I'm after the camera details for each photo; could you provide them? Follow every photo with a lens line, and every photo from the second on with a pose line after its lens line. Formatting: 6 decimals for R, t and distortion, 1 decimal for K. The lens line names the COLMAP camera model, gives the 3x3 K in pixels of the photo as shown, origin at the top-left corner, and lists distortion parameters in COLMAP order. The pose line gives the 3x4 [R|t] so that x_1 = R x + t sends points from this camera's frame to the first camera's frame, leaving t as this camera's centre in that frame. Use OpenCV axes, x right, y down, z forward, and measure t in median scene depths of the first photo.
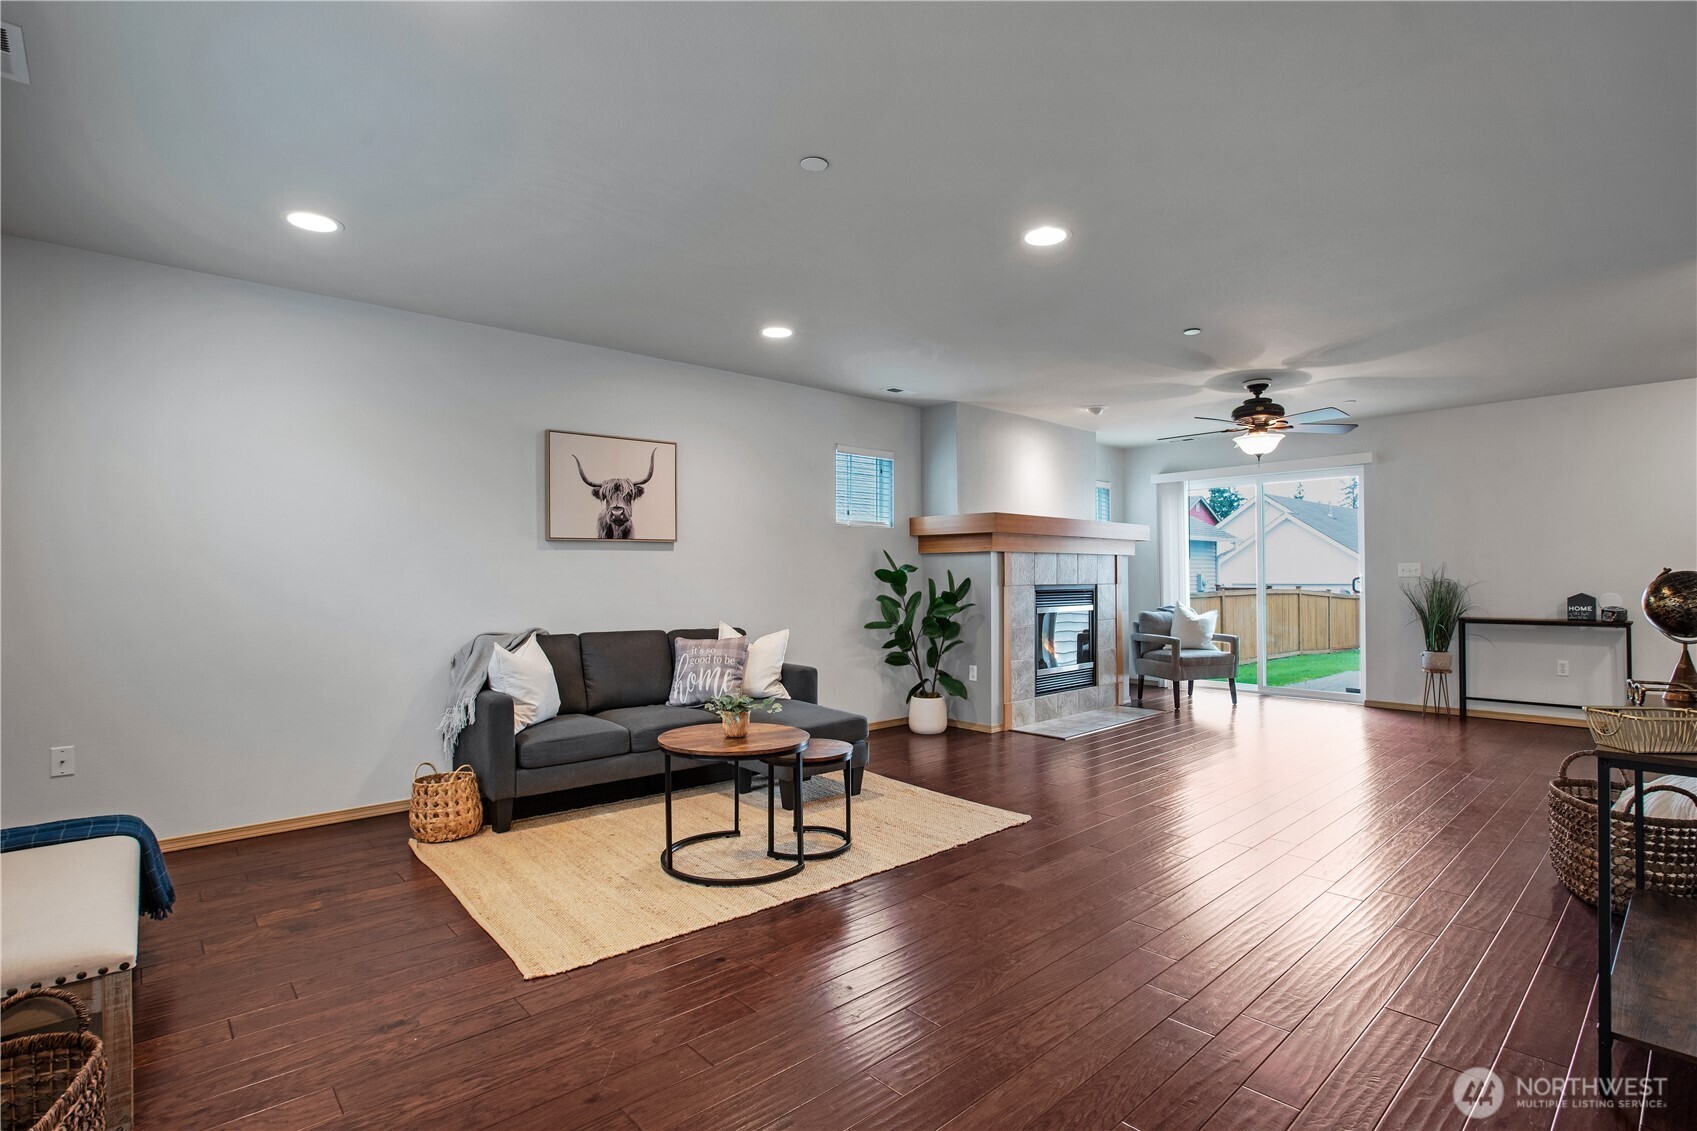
lens RADIAL K [[811.8, 0, 848.5], [0, 811.8, 565.5], [0, 0, 1]] dist [-0.038216, 0.001144]
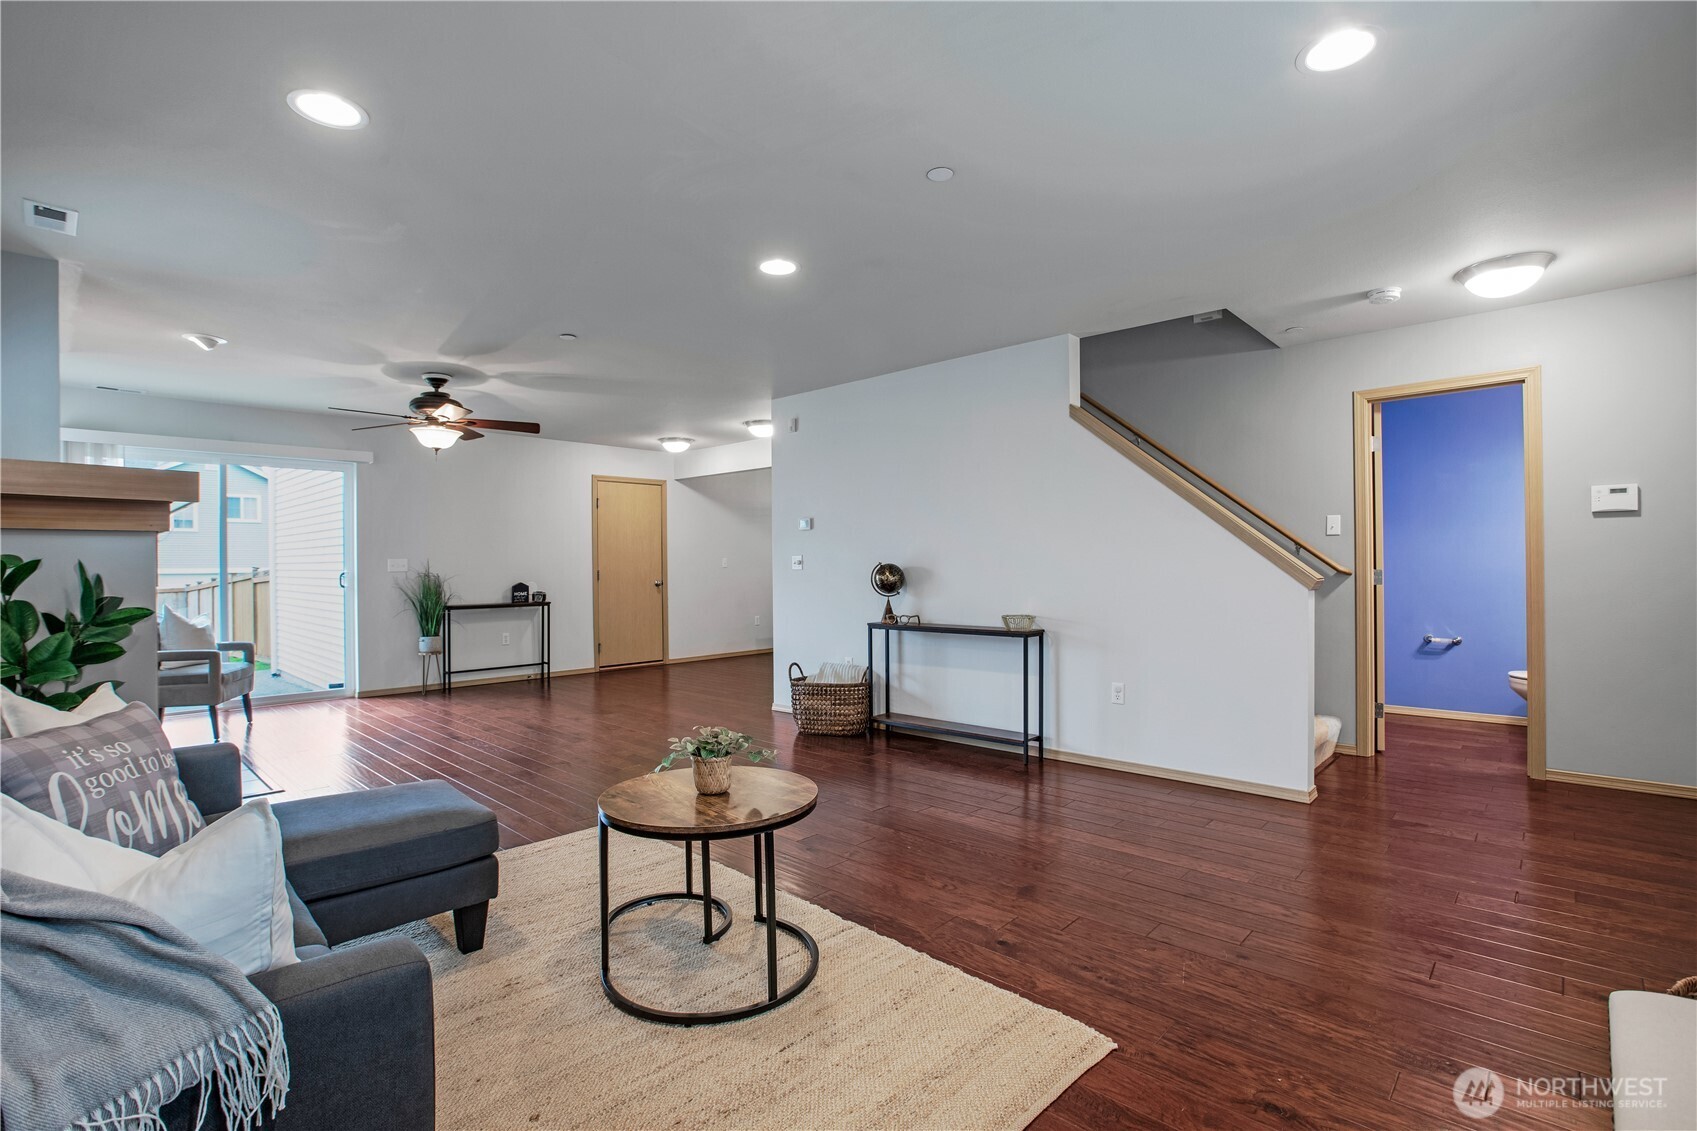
lens RADIAL K [[783.5, 0, 848.5], [0, 783.5, 565.5], [0, 0, 1]] dist [-0.038003, 0.000395]
pose [[-0.078239, 0.005821, 0.996918, -0.445461], [-0.005185, 0.999967, -0.006245, 0.010070], [-0.996921, -0.005658, -0.078207, 0.507700]]
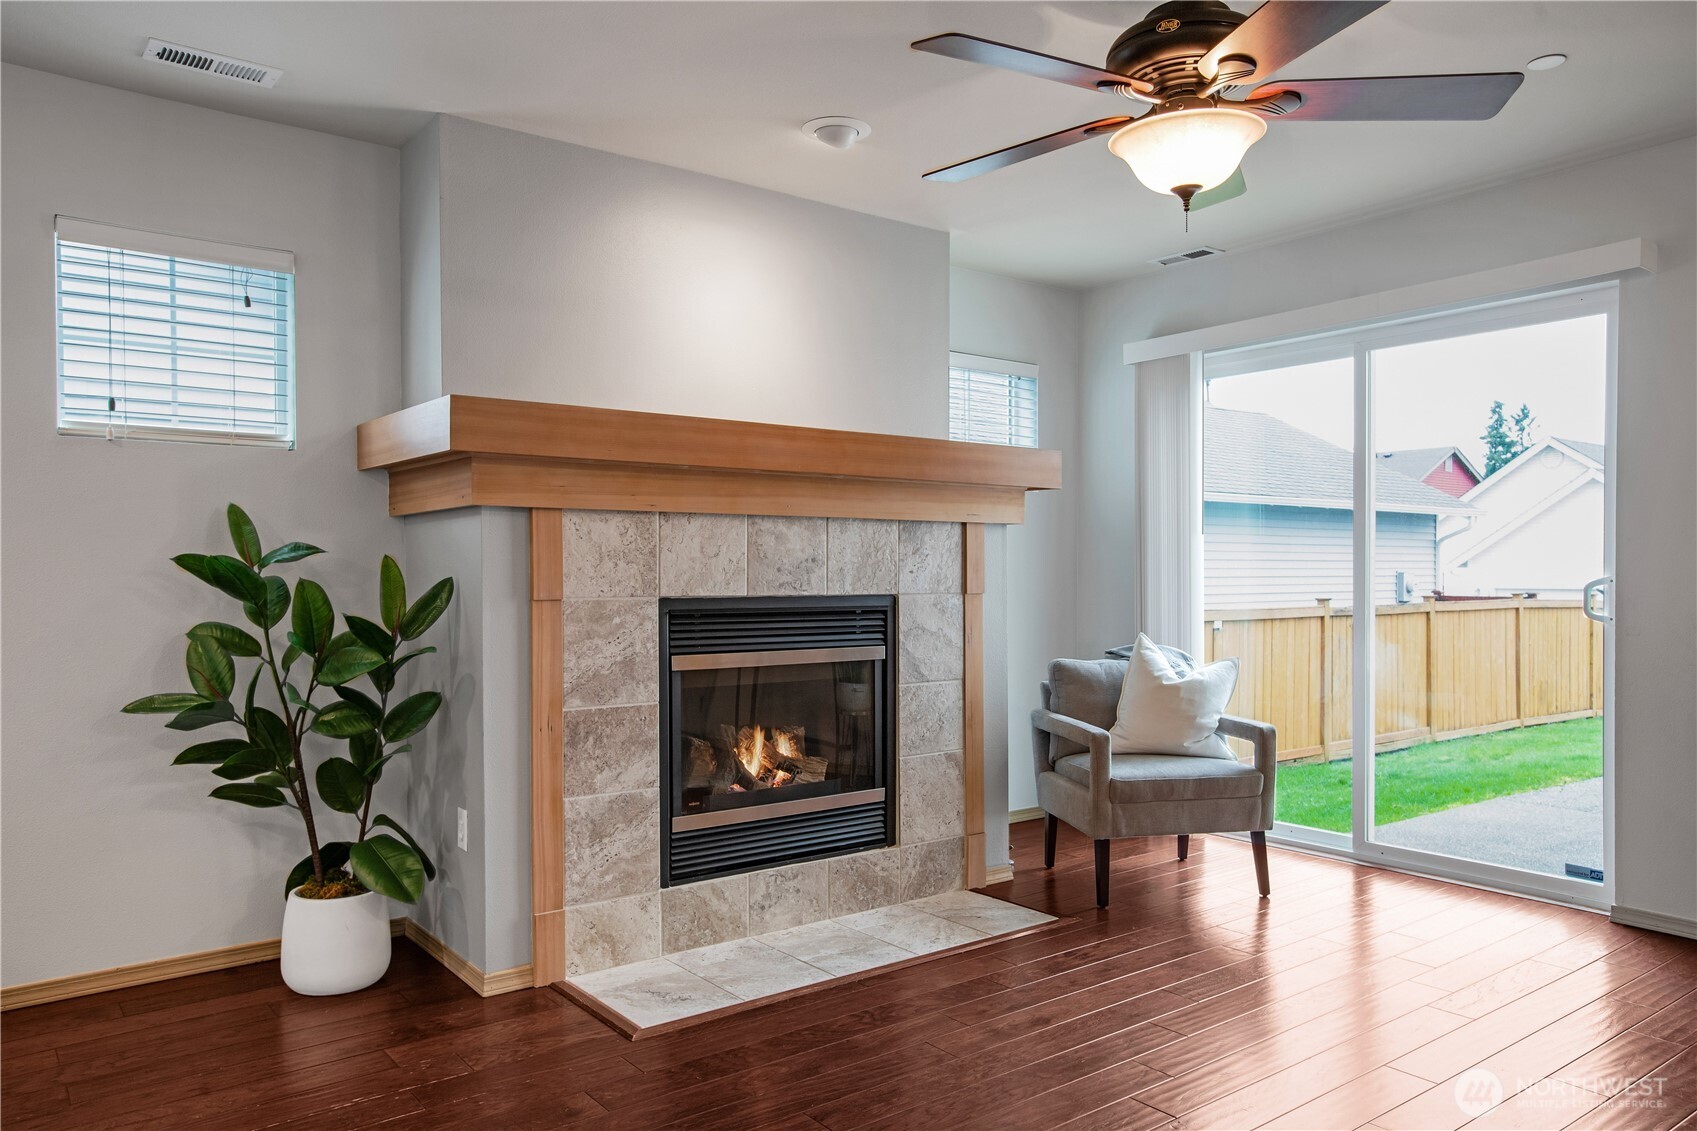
lens RADIAL K [[1184.0, 0, 846.8], [0, 1184.0, 581.0], [0, 0, 1]] dist [-0.077208, 0.138438]
pose [[0.996328, 0.001852, -0.085596, 0.380750], [-0.000320, 0.999840, 0.017899, 0.007560], [0.085616, -0.017806, 0.996169, 0.476700]]
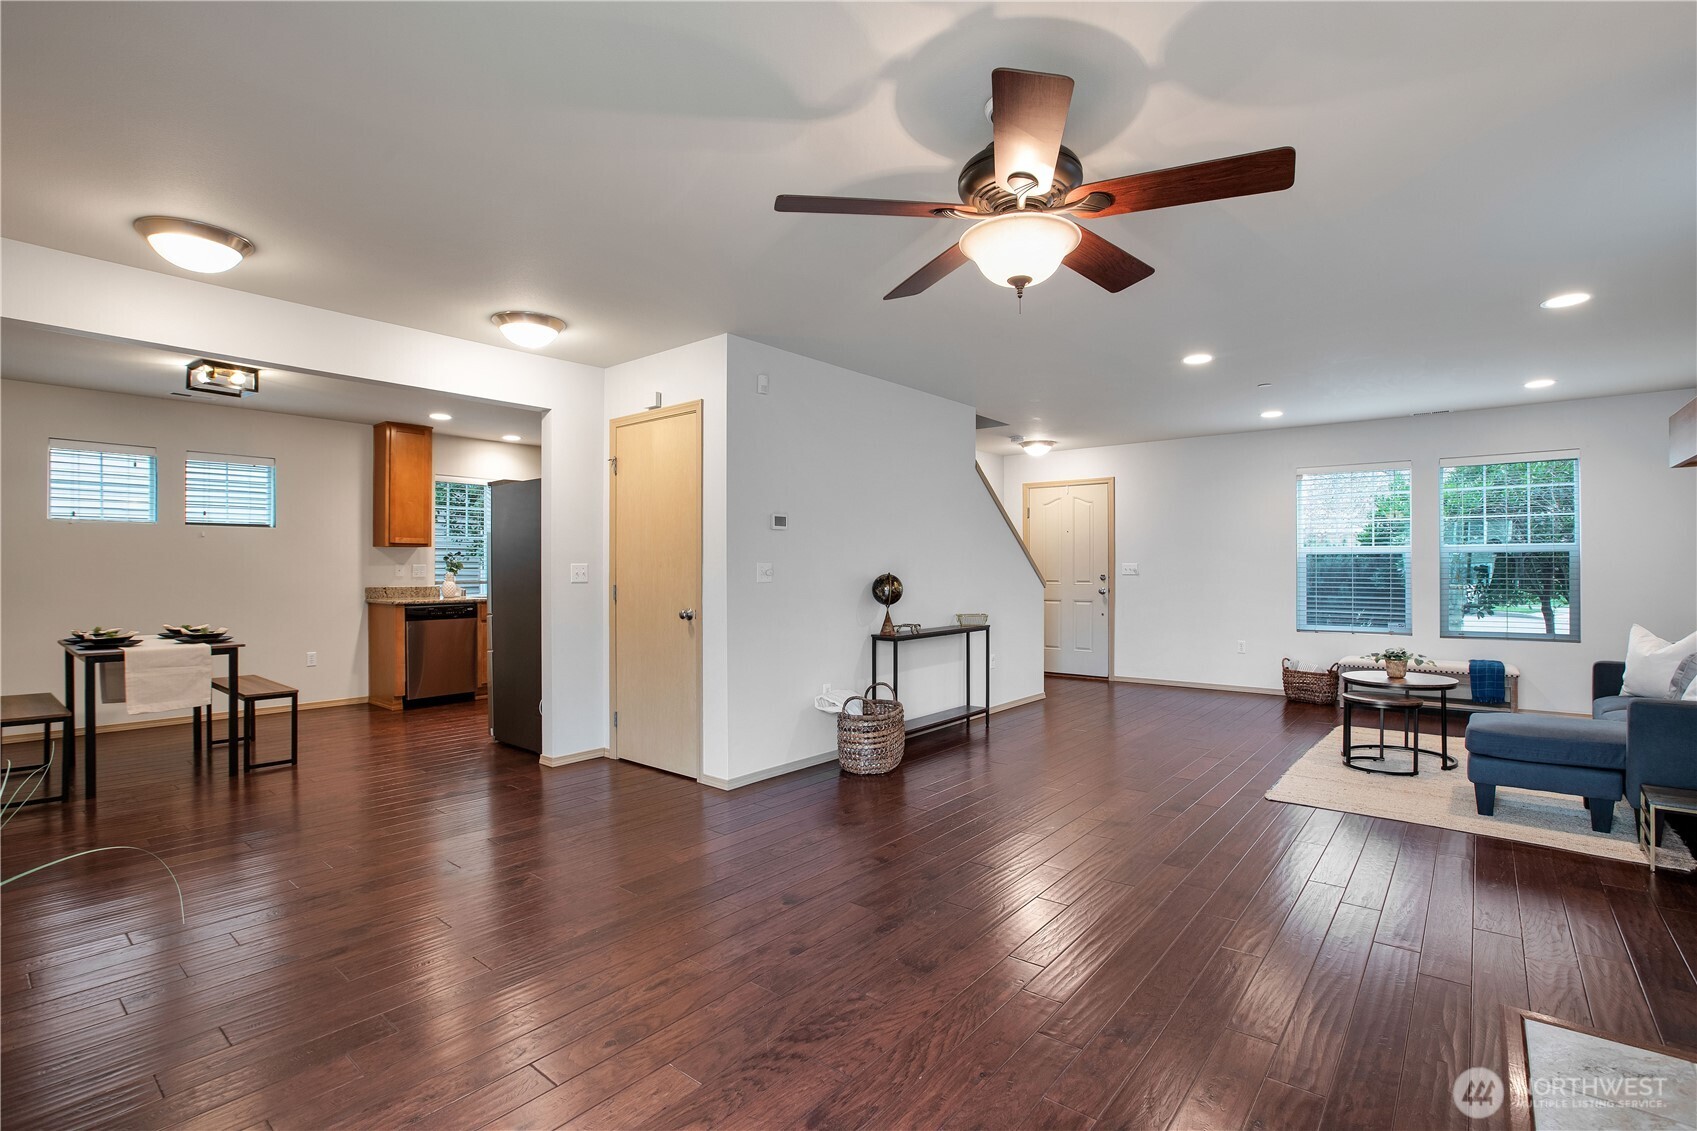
lens RADIAL K [[781.2, 0, 872.9], [0, 781.2, 560.3], [0, 0, 1]] dist [-0.046491, 0.000182]
pose [[-0.985333, 0.003820, -0.170600, 0.589234], [0.008276, 0.999643, -0.025415, 0.008961], [0.170442, -0.026454, -0.985012, 1.233244]]
